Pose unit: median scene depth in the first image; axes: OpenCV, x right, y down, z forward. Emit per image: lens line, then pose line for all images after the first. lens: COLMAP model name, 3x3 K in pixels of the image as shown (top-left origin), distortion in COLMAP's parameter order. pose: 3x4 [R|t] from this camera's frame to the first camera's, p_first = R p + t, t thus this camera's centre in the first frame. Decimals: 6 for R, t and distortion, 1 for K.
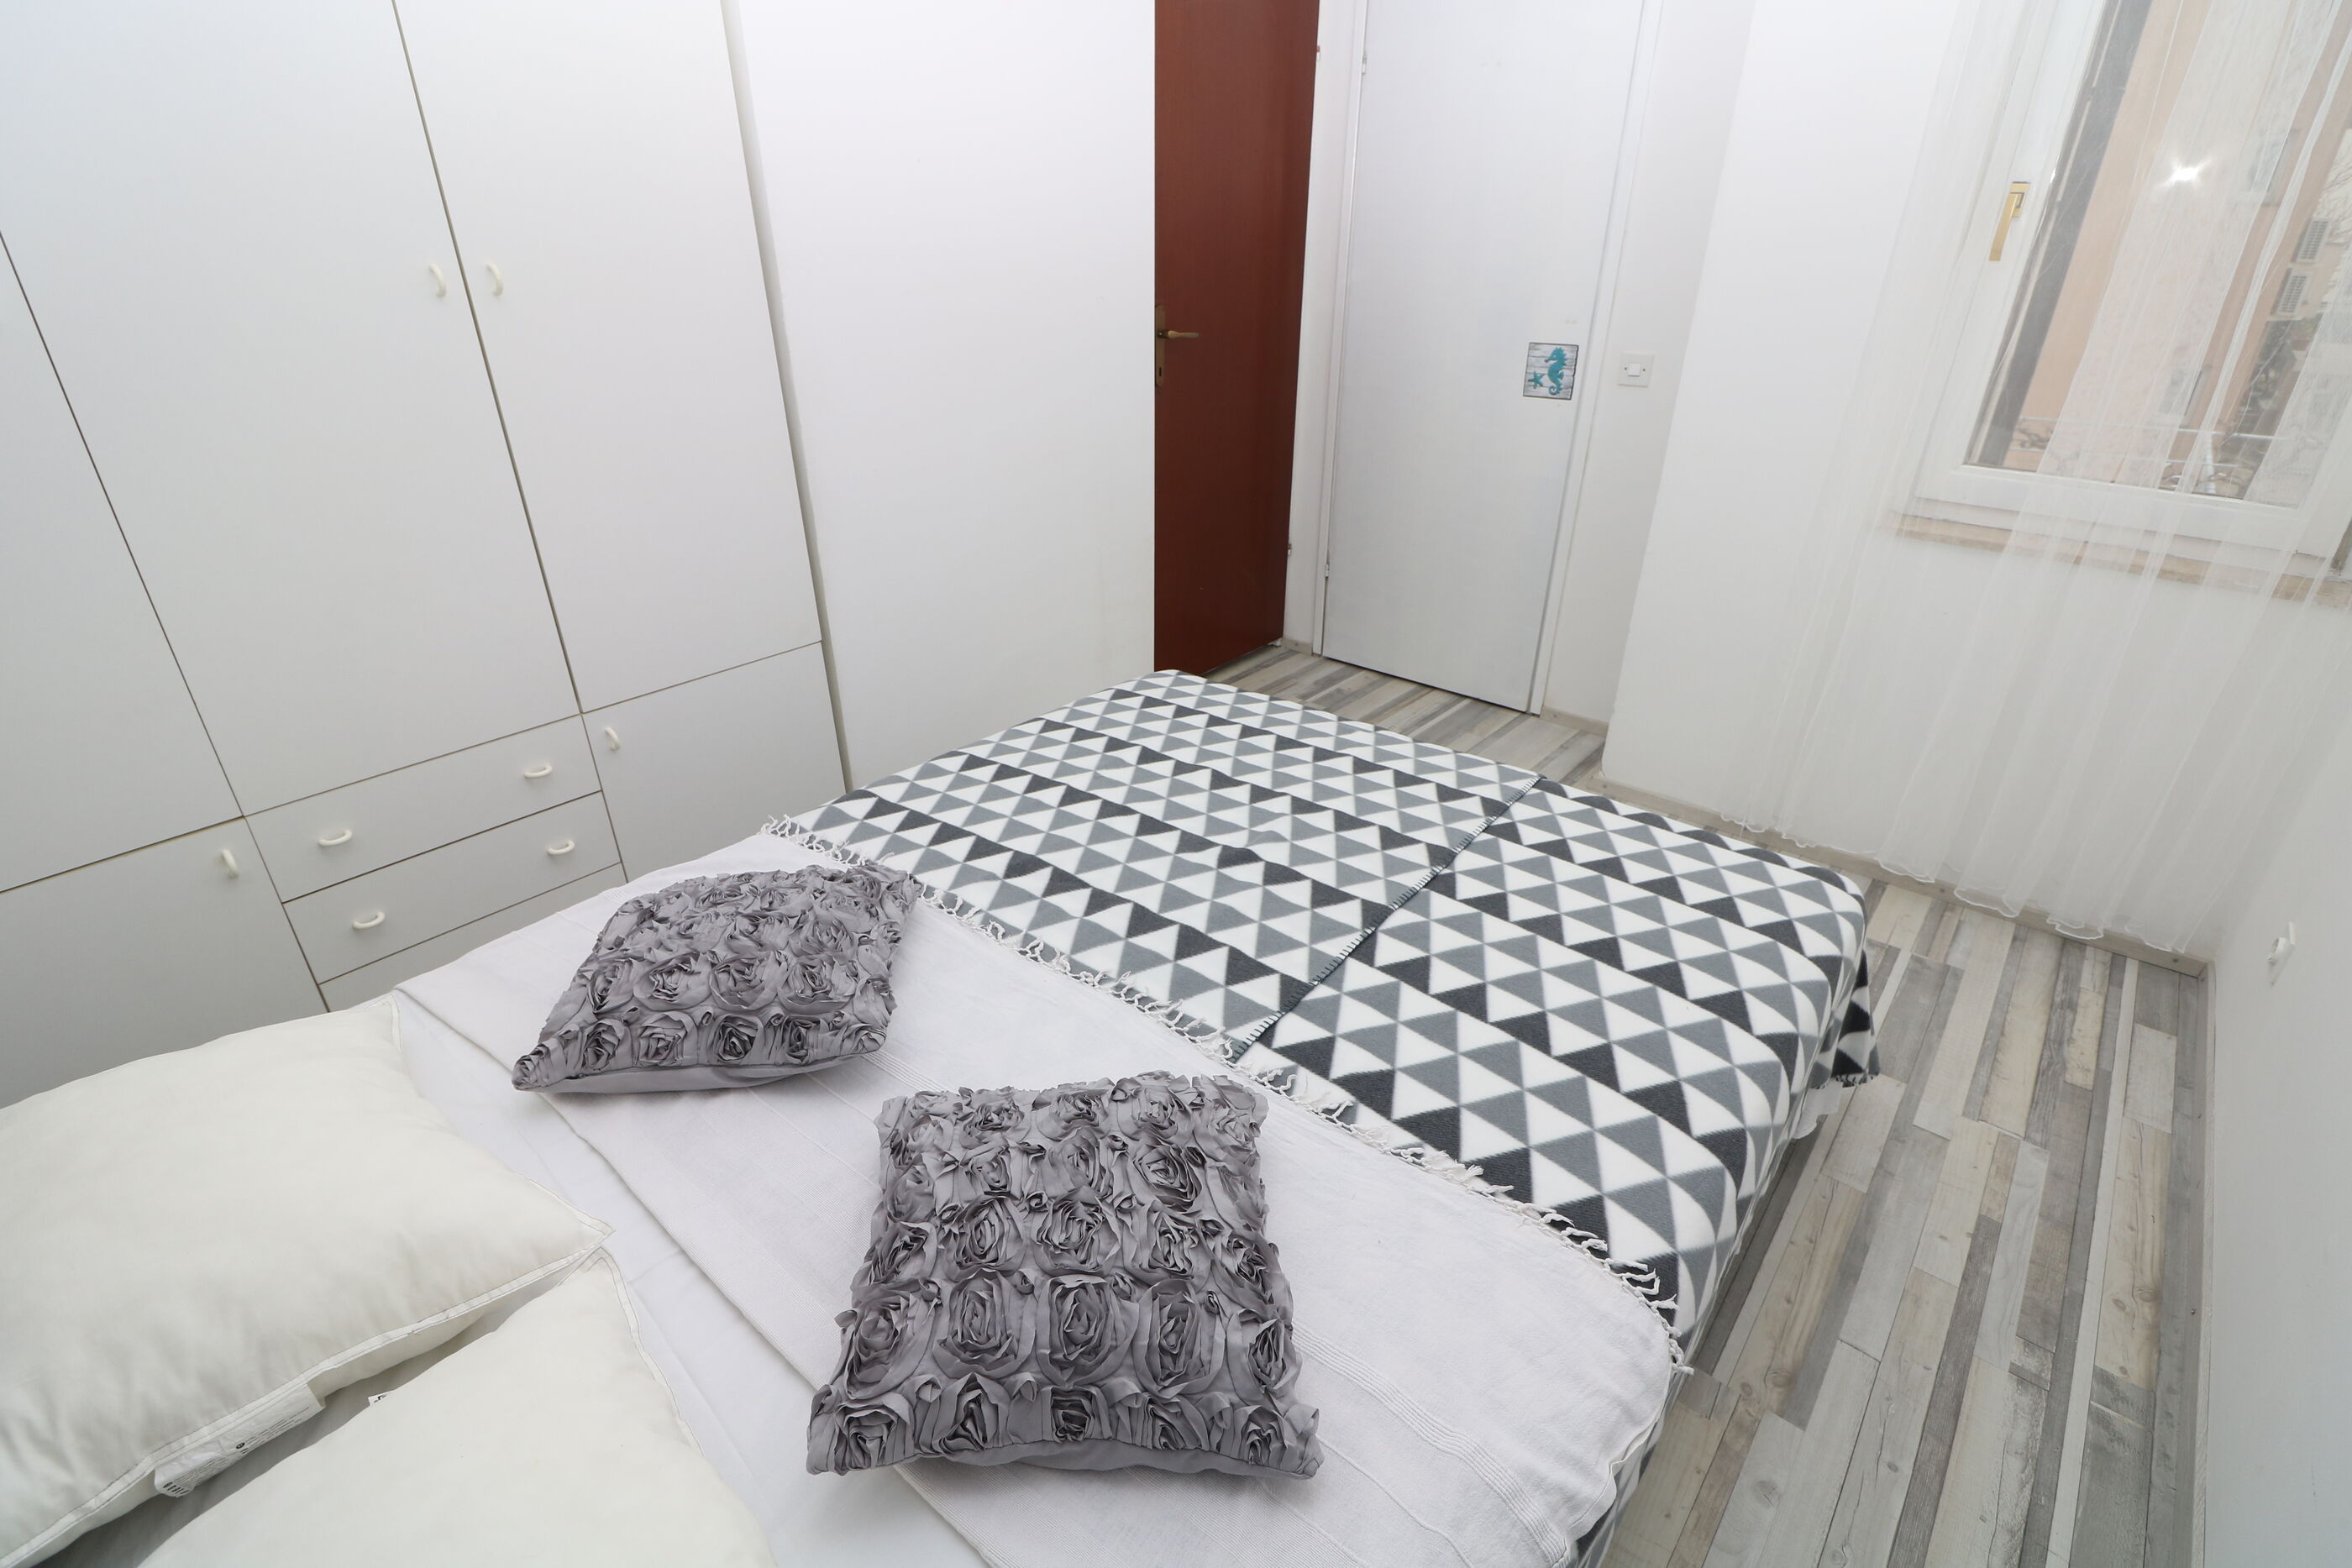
lens RADIAL K [[1096.1, 0, 1179.5], [0, 1096.1, 792.8], [0, 0, 1]] dist [-0.001041, -0.012529]
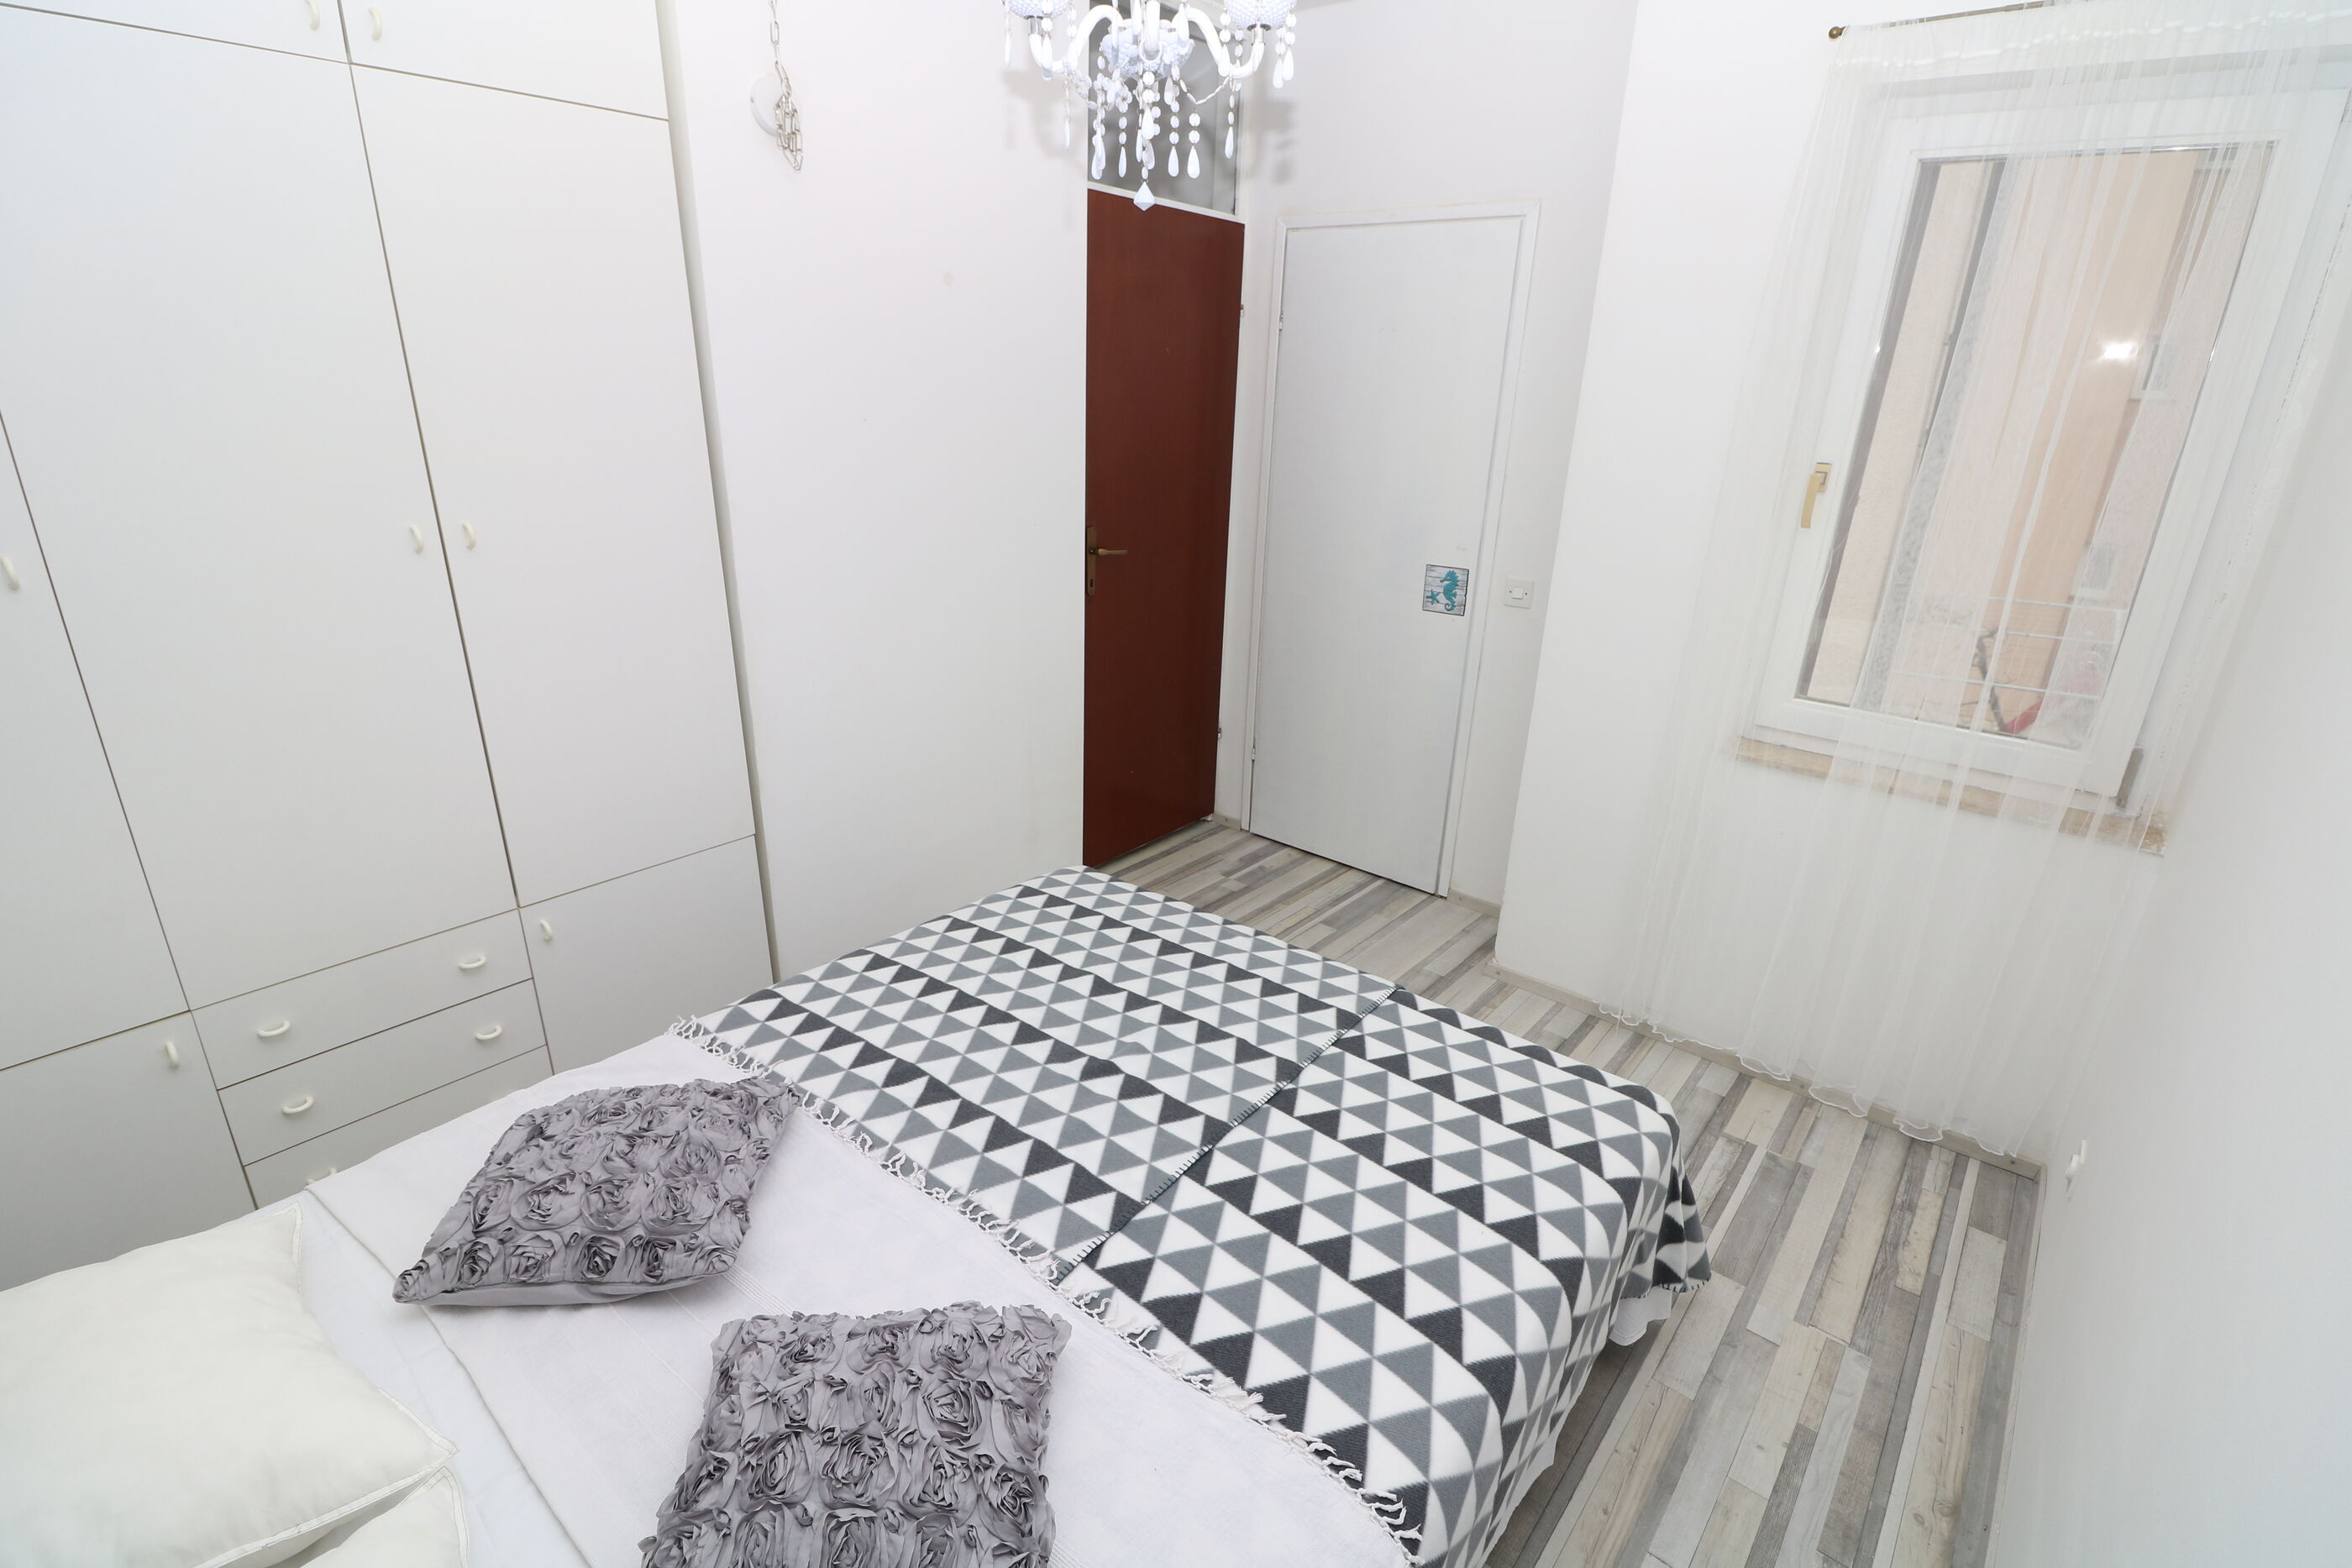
lens RADIAL K [[1087.2, 0, 1180.8], [0, 1087.2, 786.4], [0, 0, 1]] dist [-0.002809, -0.012323]
pose [[0.999697, 0.021051, 0.012729, 0.123728], [-0.019340, 0.992314, -0.122223, -0.098197], [-0.015204, 0.121940, 0.992421, -0.119671]]
